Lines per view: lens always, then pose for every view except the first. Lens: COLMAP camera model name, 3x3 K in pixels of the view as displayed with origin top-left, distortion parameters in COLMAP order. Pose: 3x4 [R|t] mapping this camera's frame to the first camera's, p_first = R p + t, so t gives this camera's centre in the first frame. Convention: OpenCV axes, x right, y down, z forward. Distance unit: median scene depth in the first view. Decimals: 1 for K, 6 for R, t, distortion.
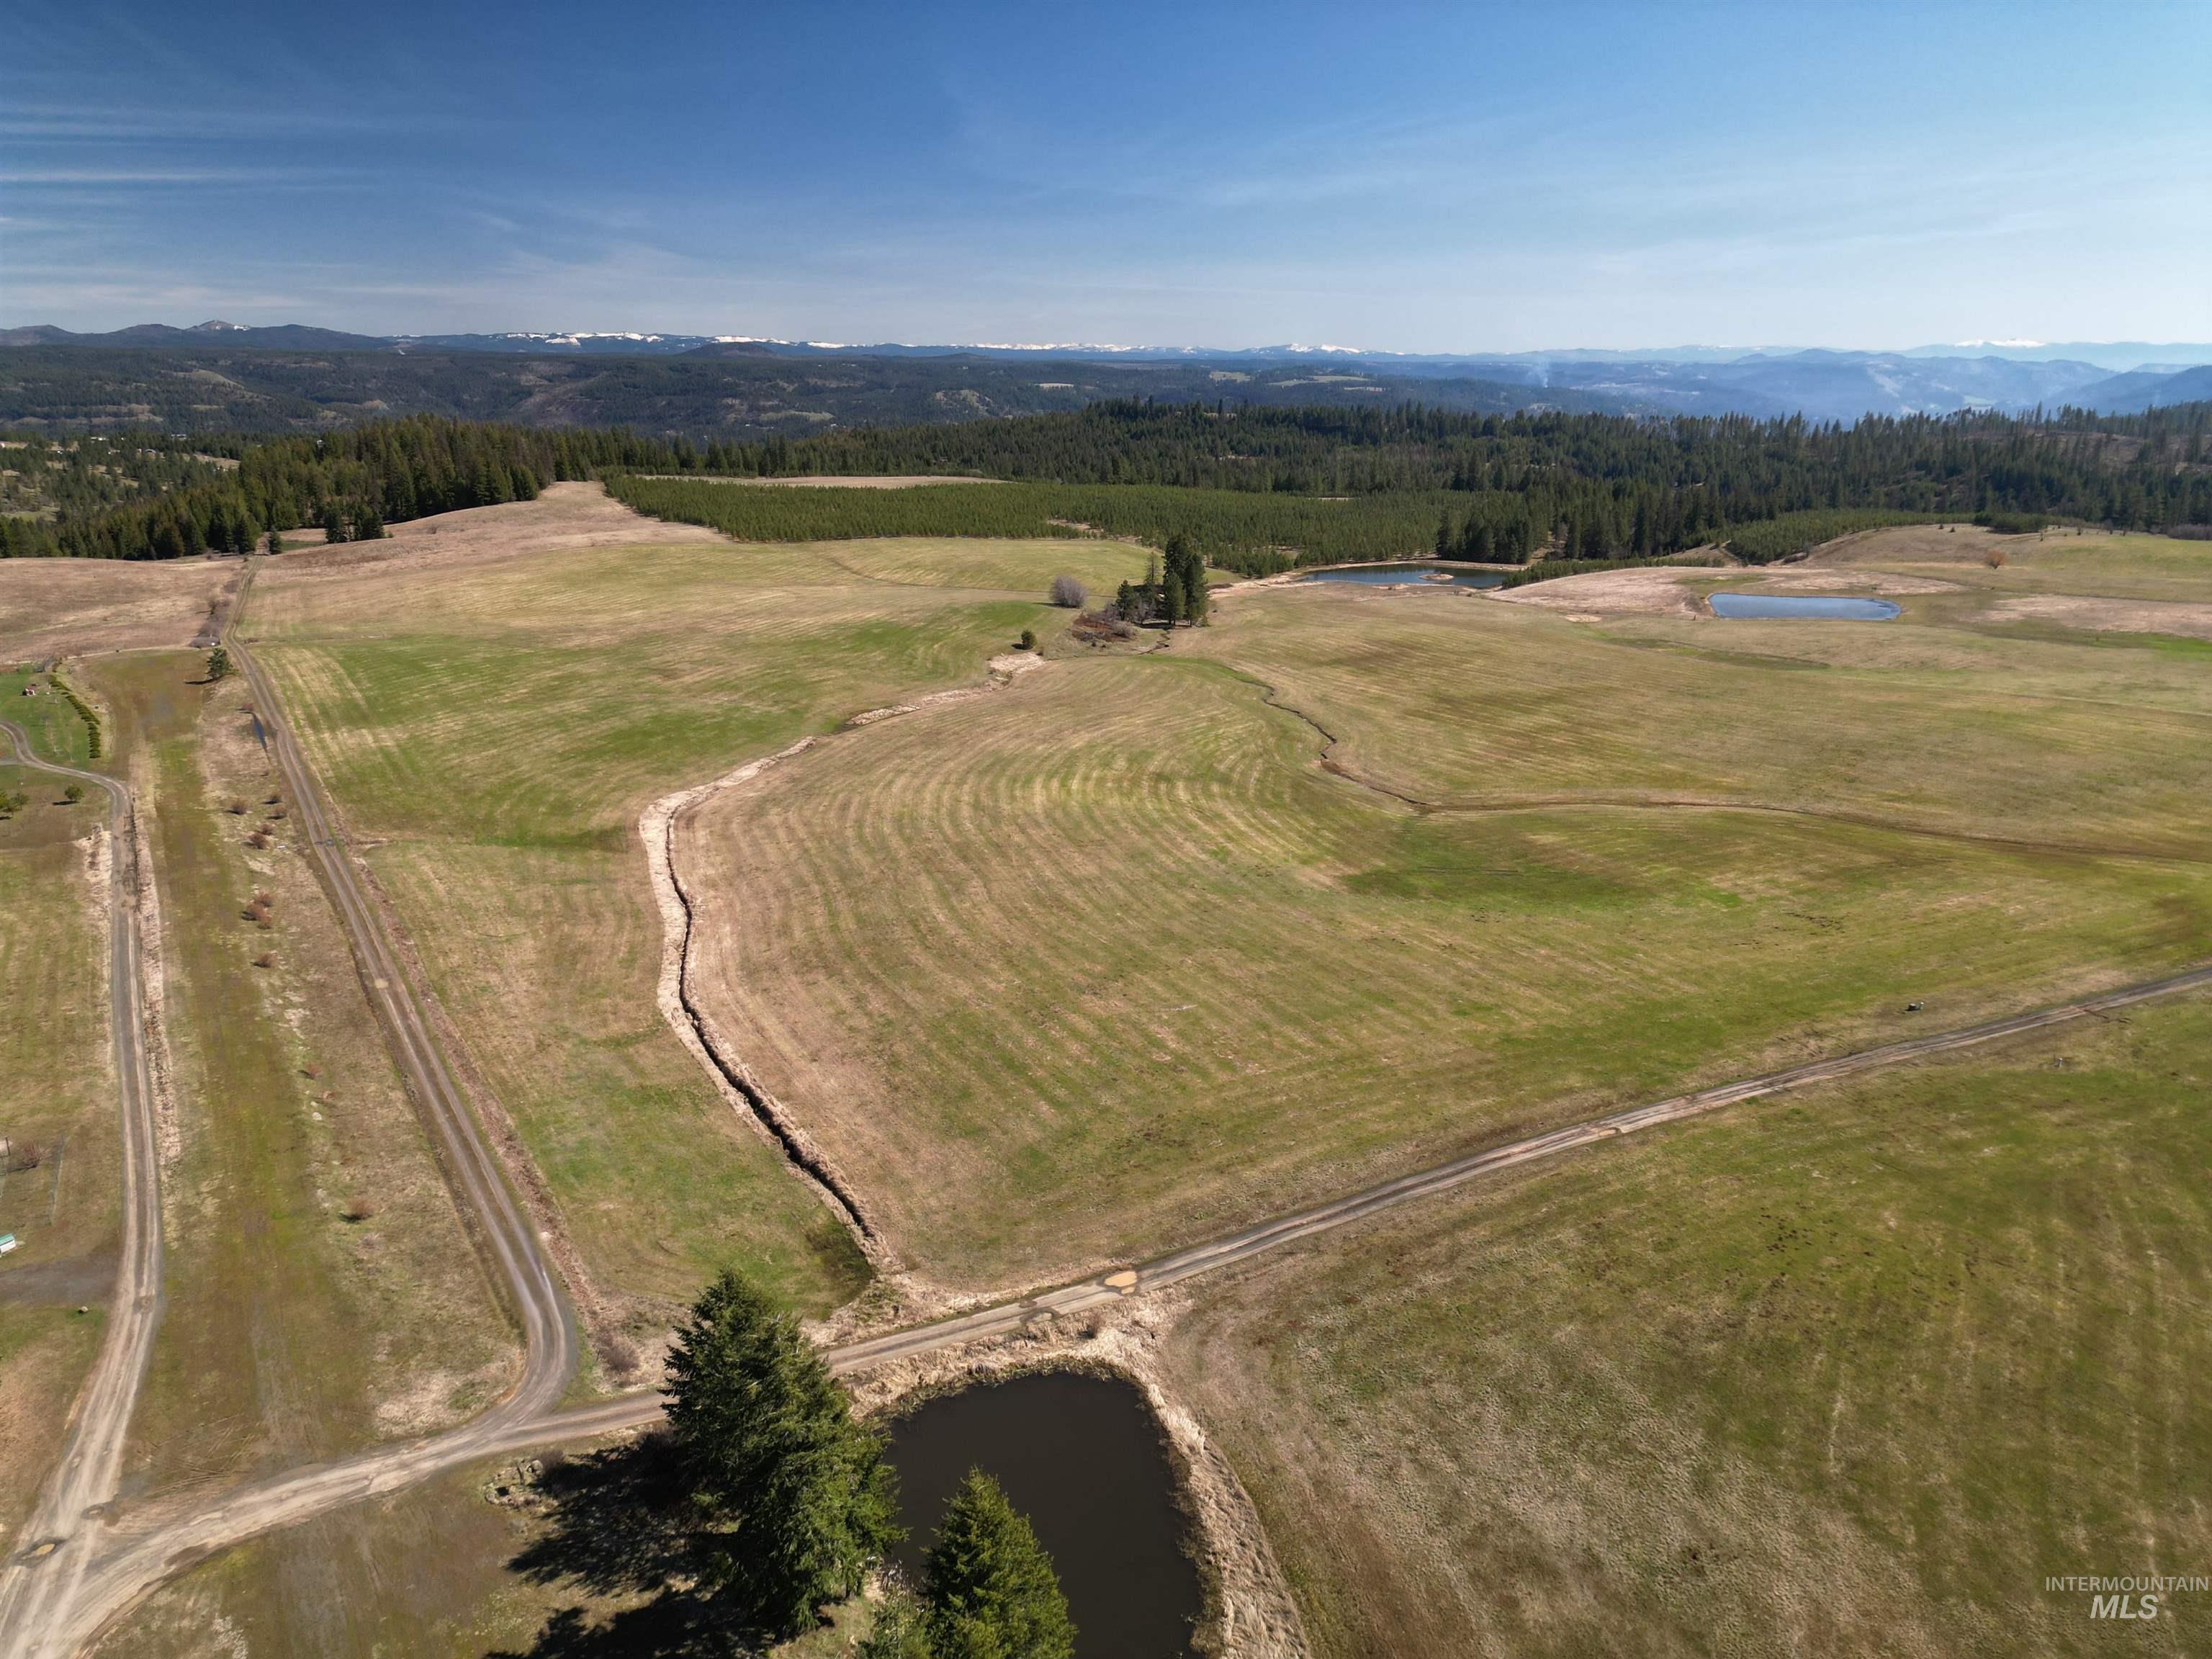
lens RADIAL K [[1543.8, 0, 1106.0], [0, 1543.8, 829.5], [0, 0, 1]] dist [0.072286, -0.060149]
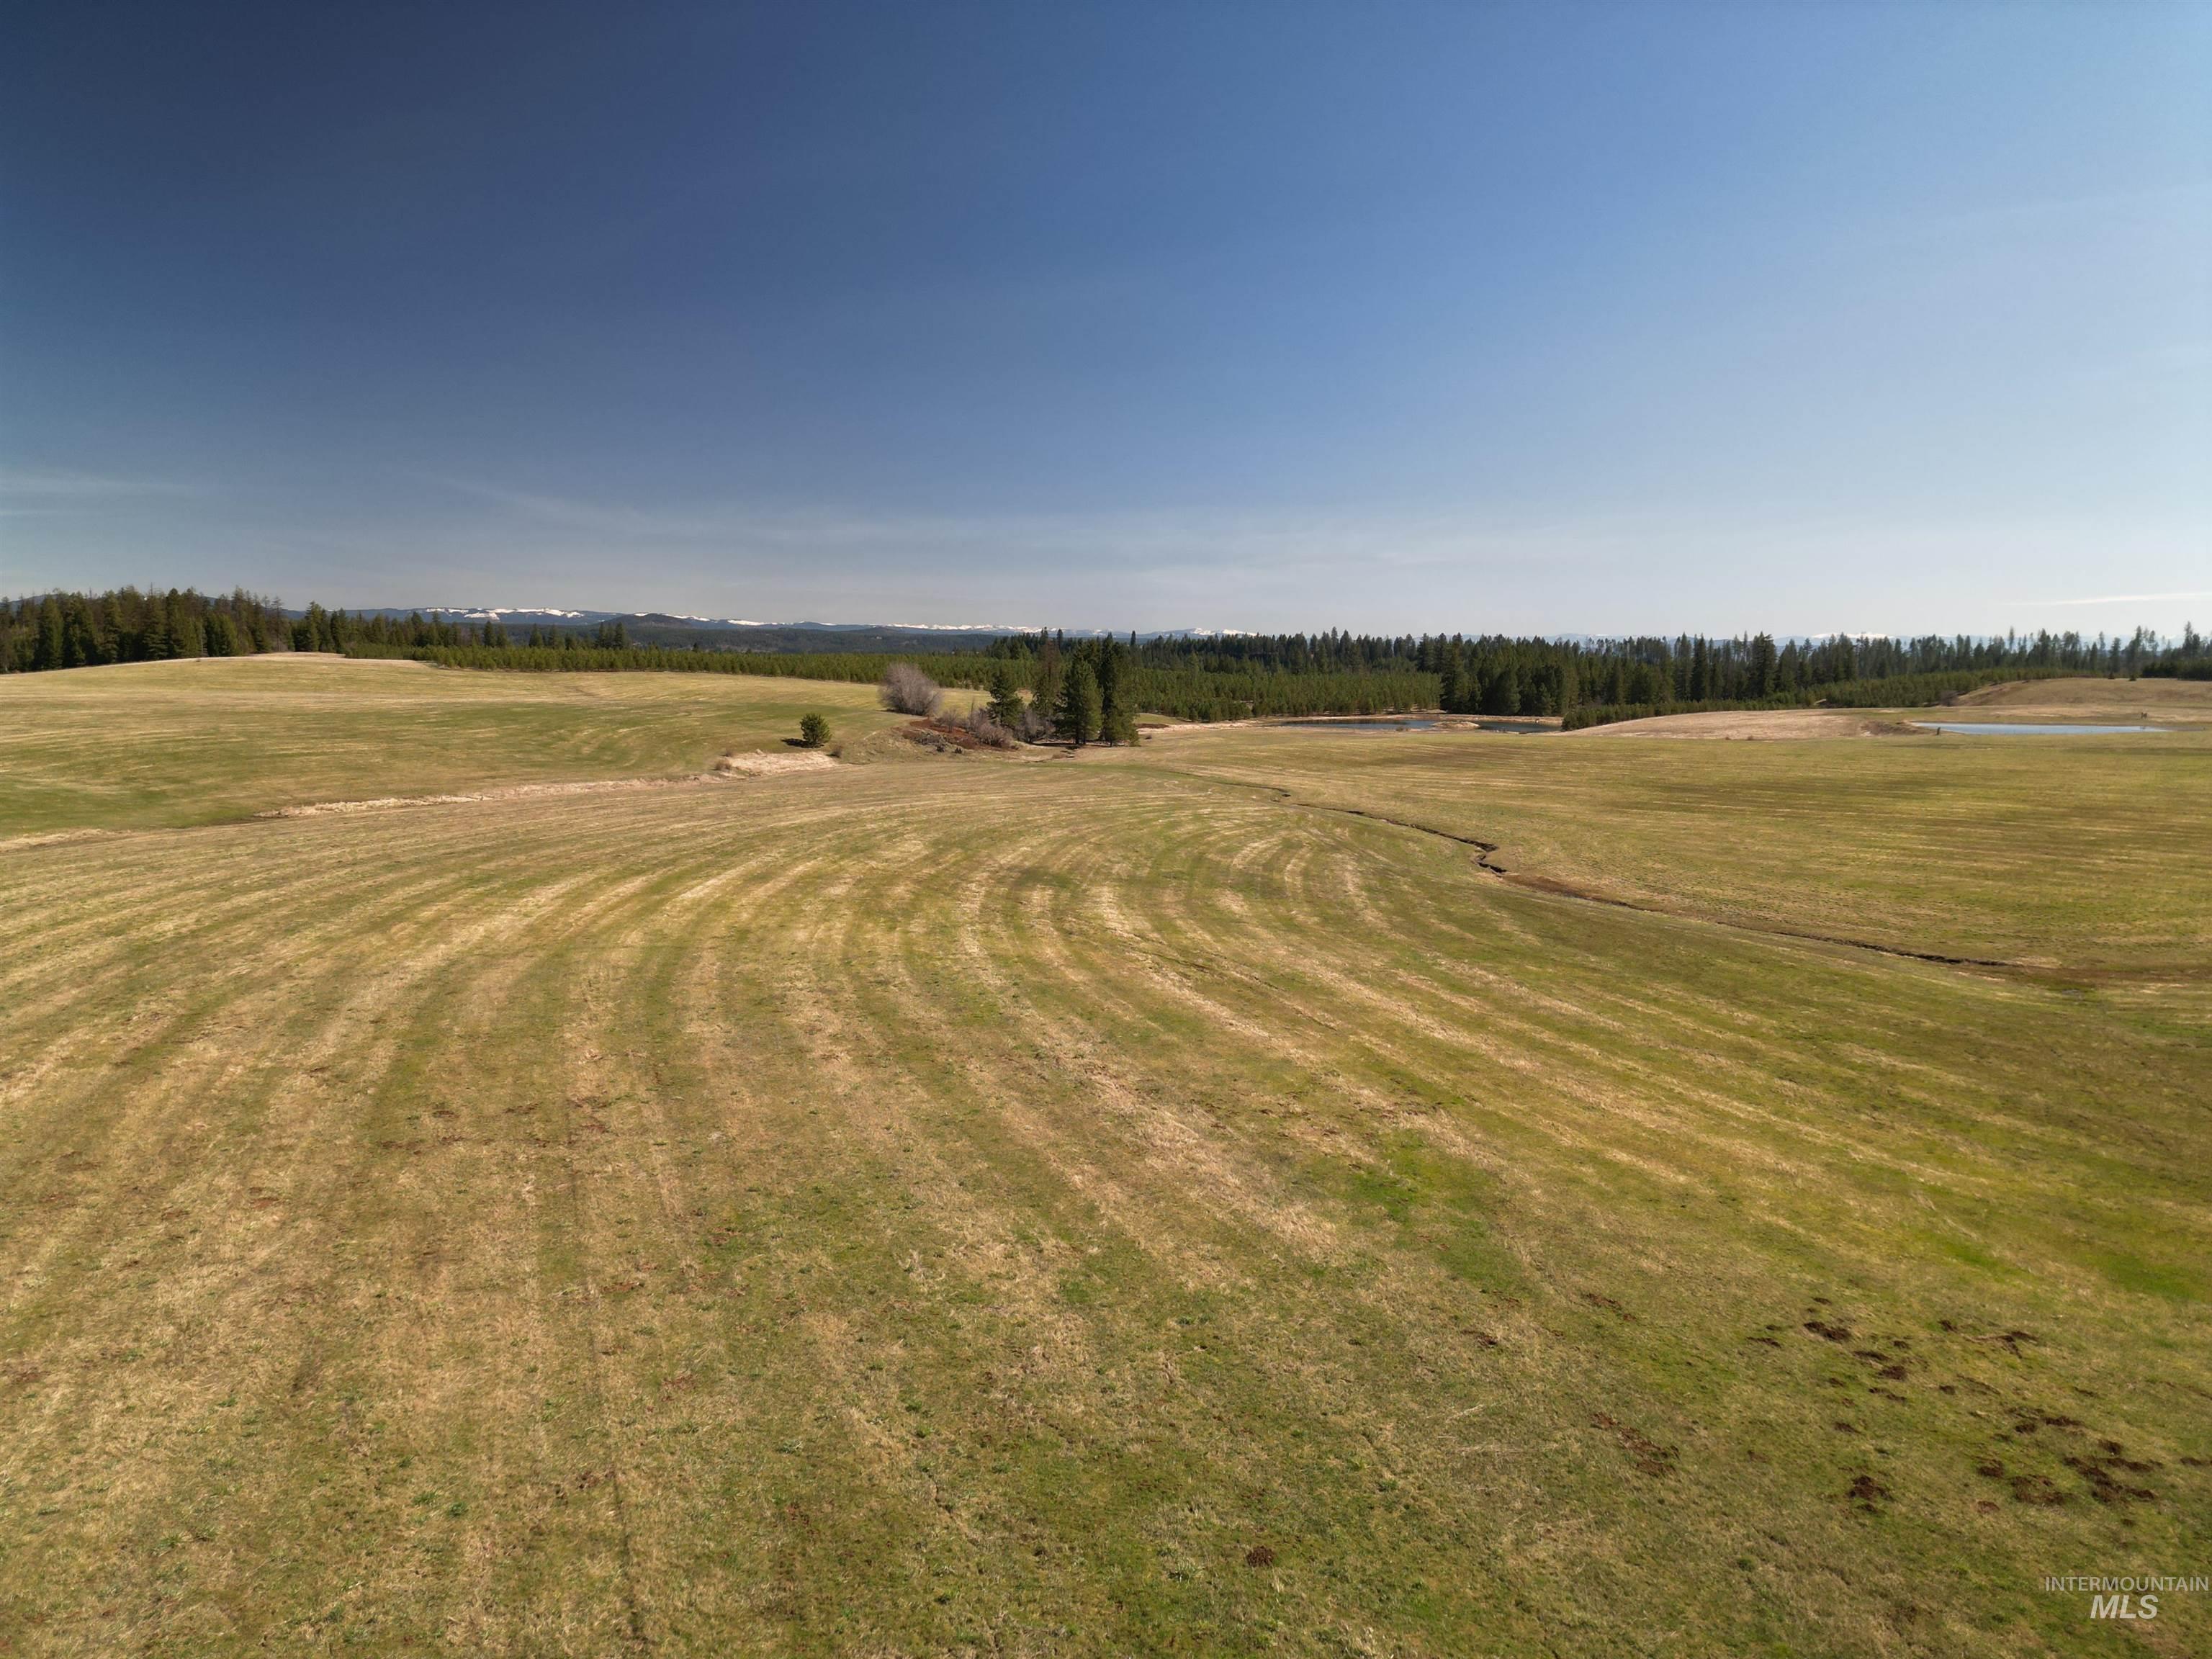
lens RADIAL K [[1530.6, 0, 1107.3], [0, 1530.6, 868.9], [0, 0, 1]] dist [0.110344, -0.130552]
pose [[0.998345, 0.001251, 0.057503, 0.035668], [0.007132, 0.989354, -0.145356, 0.006218], [-0.057073, 0.145526, 0.987707, 0.787112]]
